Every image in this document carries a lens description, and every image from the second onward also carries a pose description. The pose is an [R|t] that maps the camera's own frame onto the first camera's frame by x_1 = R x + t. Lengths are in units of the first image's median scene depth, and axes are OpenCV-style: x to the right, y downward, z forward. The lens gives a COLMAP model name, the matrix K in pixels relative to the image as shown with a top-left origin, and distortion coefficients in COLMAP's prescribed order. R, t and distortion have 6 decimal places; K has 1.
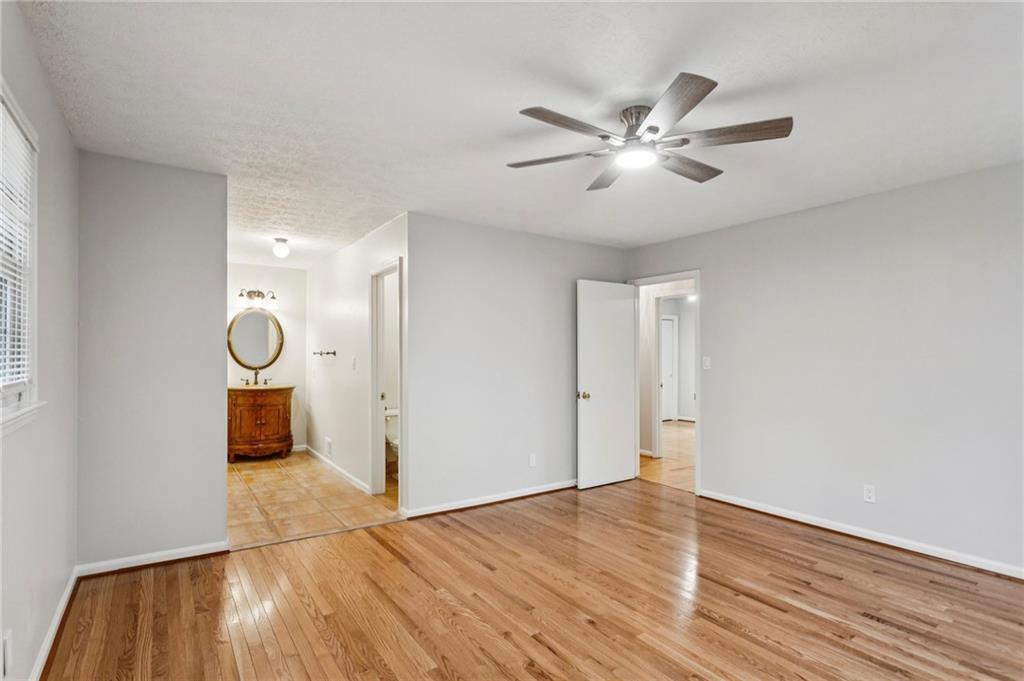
lens RADIAL K [[513.9, 0, 511.8], [0, 513.9, 350.0], [0, 0, 1]] dist [-0.008338, 0.004563]
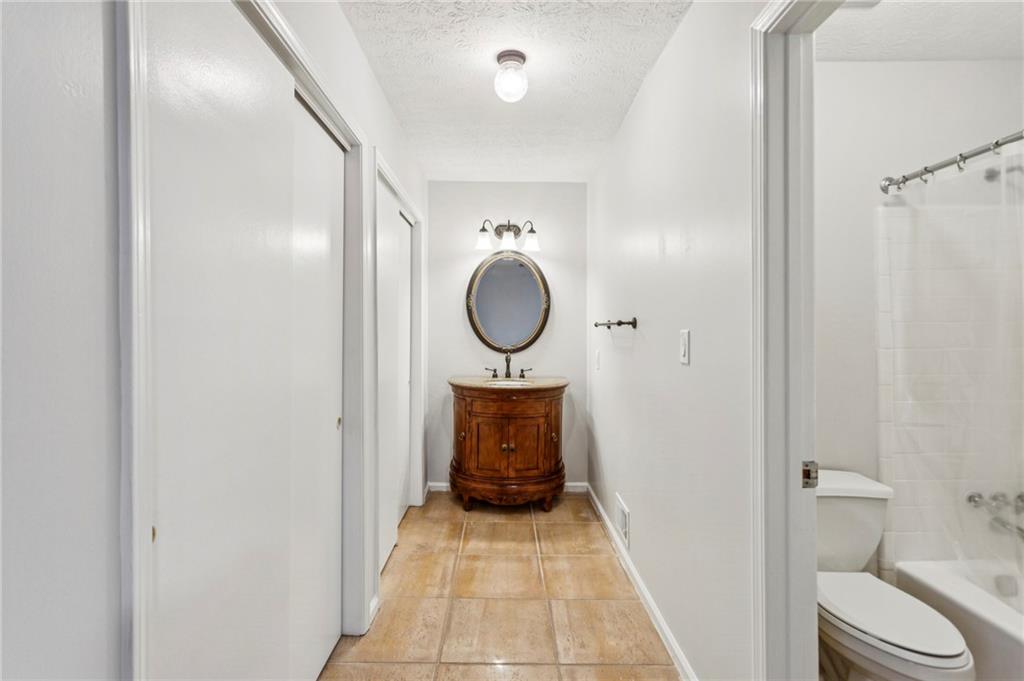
lens RADIAL K [[491.6, 0, 508.9], [0, 491.6, 337.8], [0, 0, 1]] dist [0.005183, 0.001722]
pose [[0.835607, 0.004913, -0.549305, -0.184235], [0.006004, 0.999819, 0.018076, 0.009664], [0.549295, -0.018403, 0.835426, 0.532710]]
